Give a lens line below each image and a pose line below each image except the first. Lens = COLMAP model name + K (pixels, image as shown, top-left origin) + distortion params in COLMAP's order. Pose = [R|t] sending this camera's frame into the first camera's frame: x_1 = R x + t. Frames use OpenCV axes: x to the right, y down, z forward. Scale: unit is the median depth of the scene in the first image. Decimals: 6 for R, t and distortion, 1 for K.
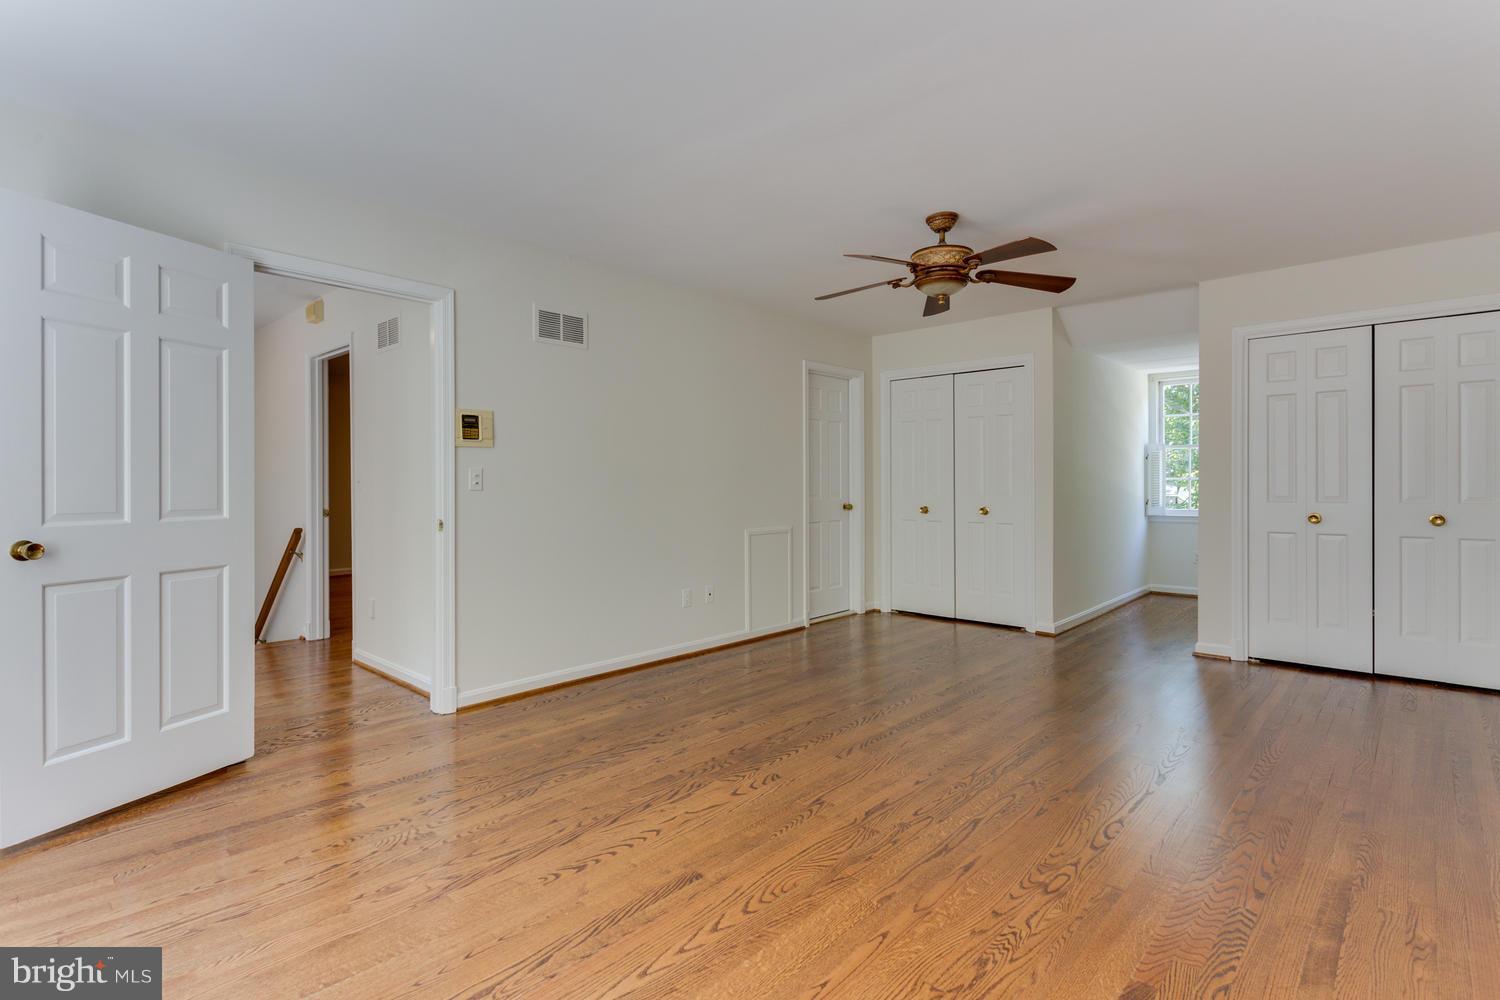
lens RADIAL K [[717.1, 0, 747.4], [0, 717.1, 494.7], [0, 0, 1]] dist [-0.000263, -0.000148]
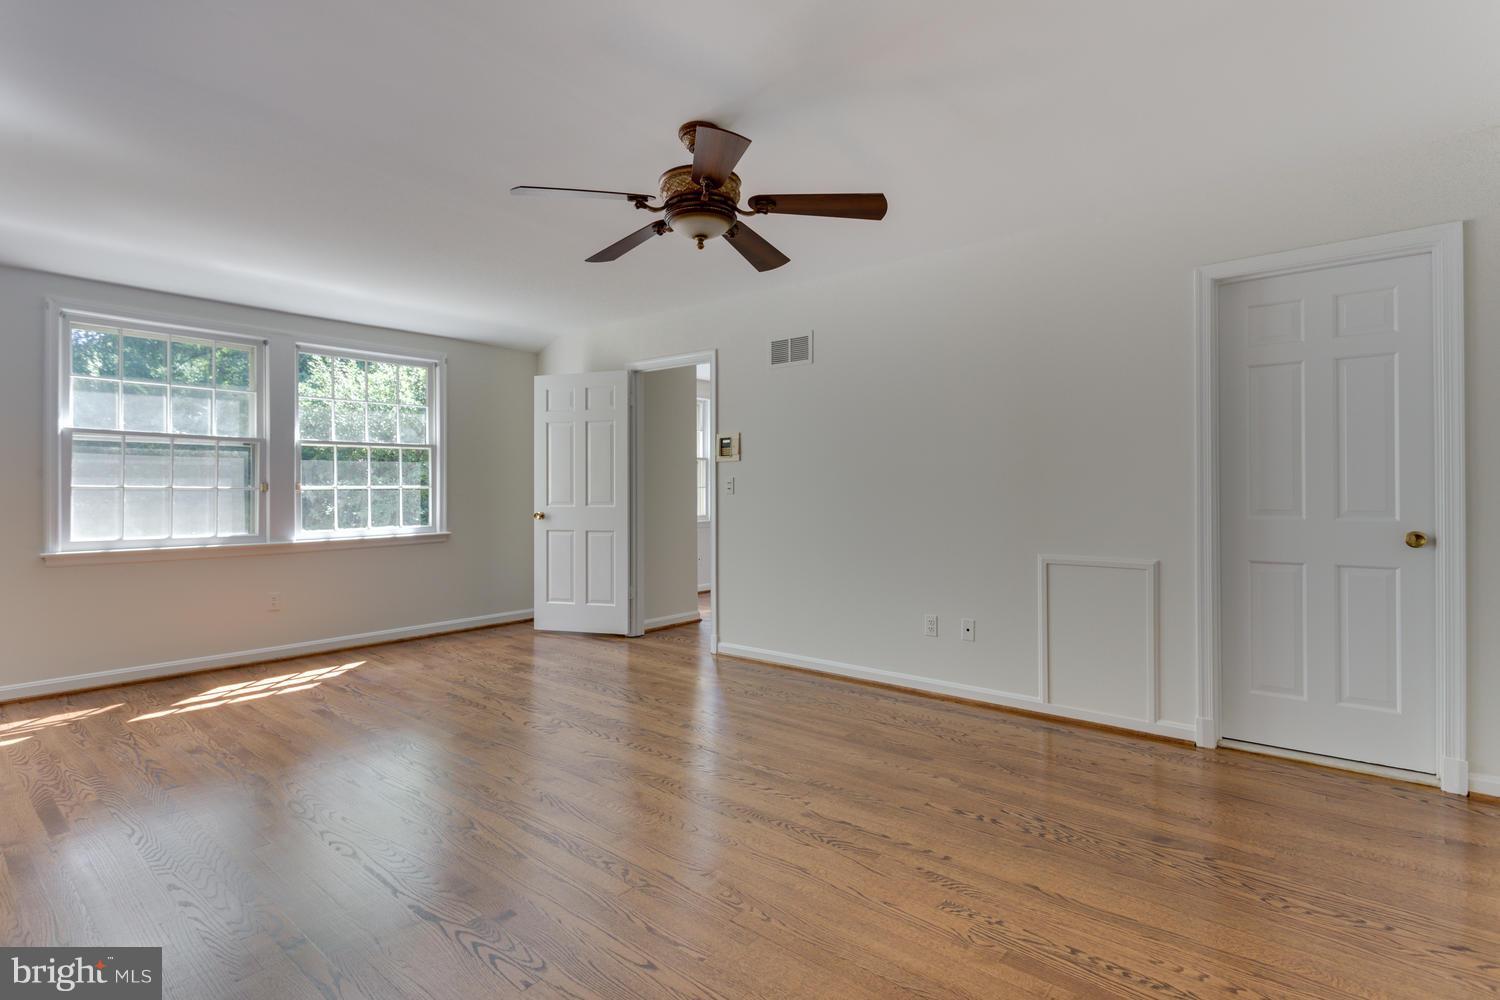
lens RADIAL K [[742.7, 0, 750.0], [0, 742.7, 500.0], [0, 0, 1]] dist [0.017928, -0.000098]
pose [[0.046669, 0.024161, -0.998618, 0.931554], [-0.005556, 0.999698, 0.023928, -0.026324], [0.998895, 0.004431, 0.046789, 0.901793]]
